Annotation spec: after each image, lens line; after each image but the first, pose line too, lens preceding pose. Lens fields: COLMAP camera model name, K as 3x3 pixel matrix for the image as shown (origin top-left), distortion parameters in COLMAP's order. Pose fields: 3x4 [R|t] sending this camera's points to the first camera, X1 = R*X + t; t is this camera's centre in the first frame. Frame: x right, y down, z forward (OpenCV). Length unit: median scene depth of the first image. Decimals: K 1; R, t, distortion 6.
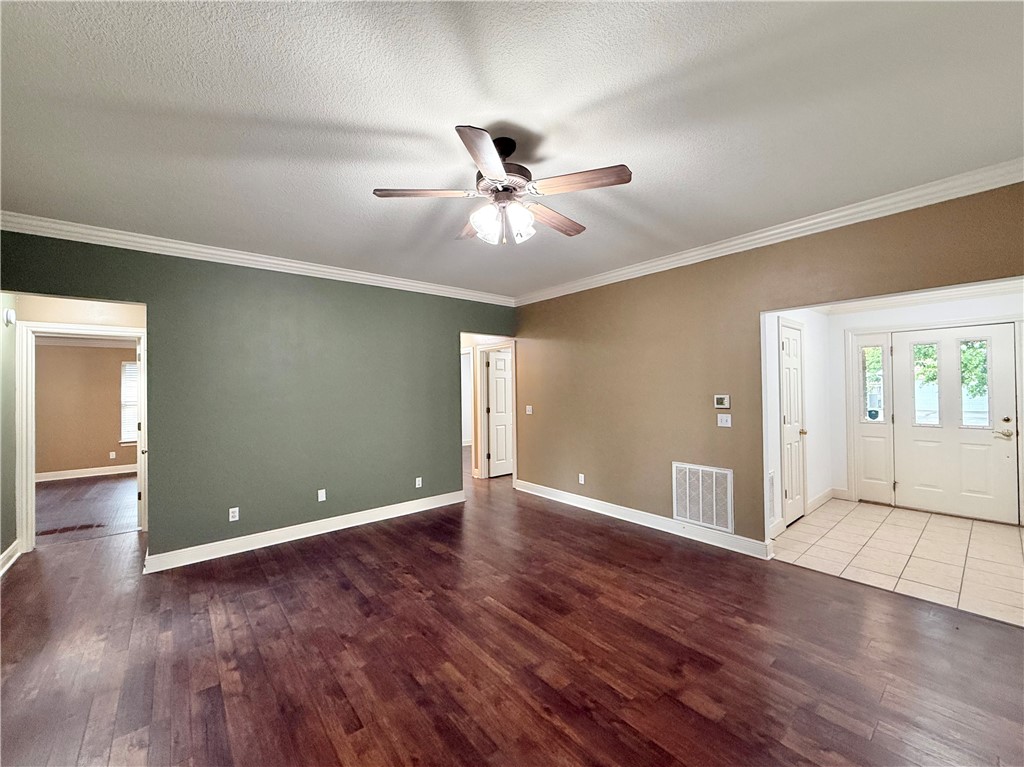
lens RADIAL K [[405.1, 0, 511.4], [0, 405.1, 384.3], [0, 0, 1]] dist [-0.002752, -0.000237]
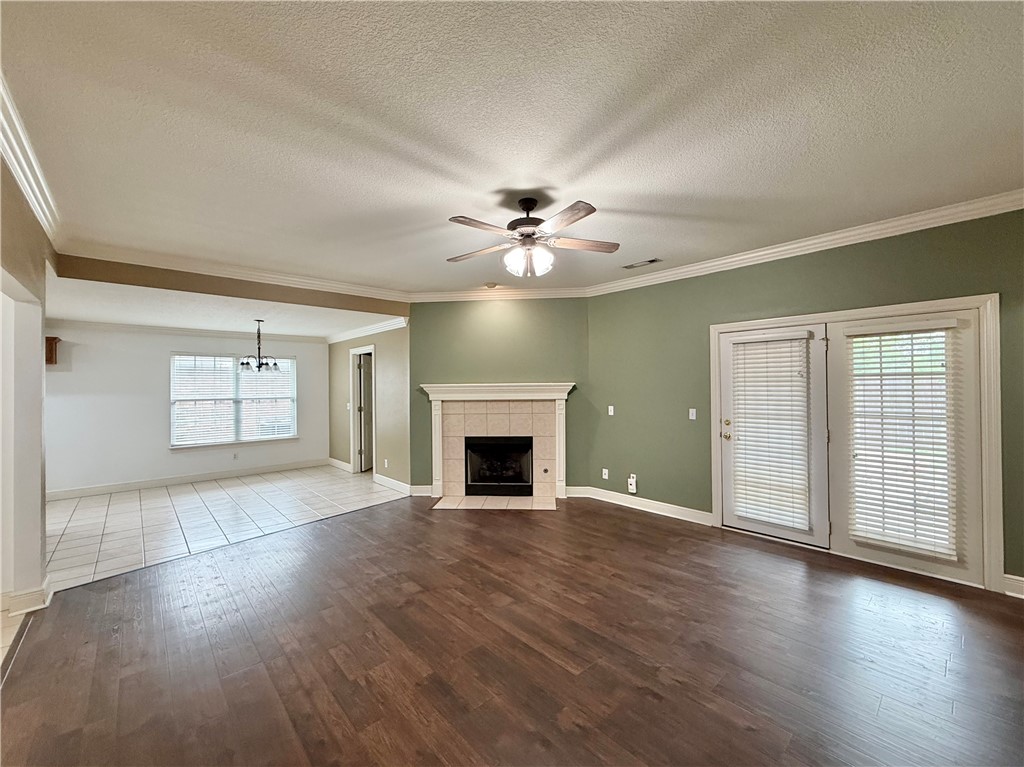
lens RADIAL K [[416.4, 0, 512.0], [0, 416.4, 383.5], [0, 0, 1]] dist [-0.000277, 0.000170]
pose [[-0.998663, 0.023796, -0.045888, 0.078761], [0.024544, 0.999574, -0.015819, 0.011933], [0.045492, -0.016924, -0.998821, 1.672383]]
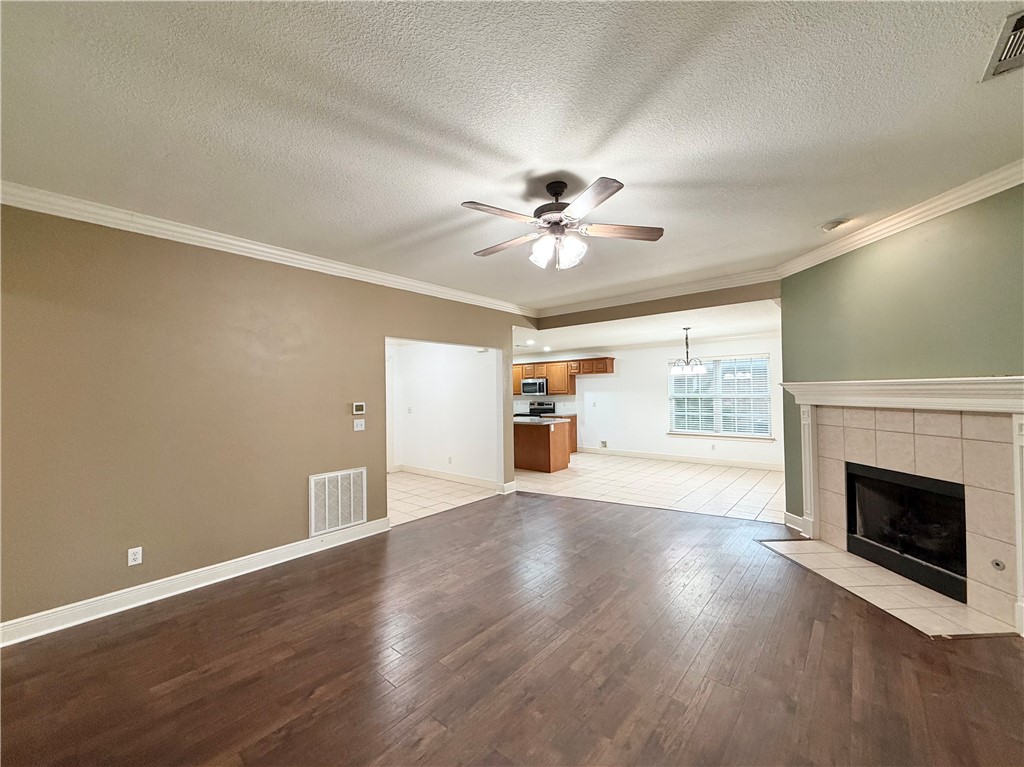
lens RADIAL K [[407.4, 0, 512.7], [0, 407.4, 383.9], [0, 0, 1]] dist [-0.000839, 0.000006]
pose [[-0.168973, 0.034651, 0.985011, -0.827923], [0.007054, 0.999399, -0.033947, 0.020601], [-0.985595, 0.001212, -0.169116, 0.951337]]
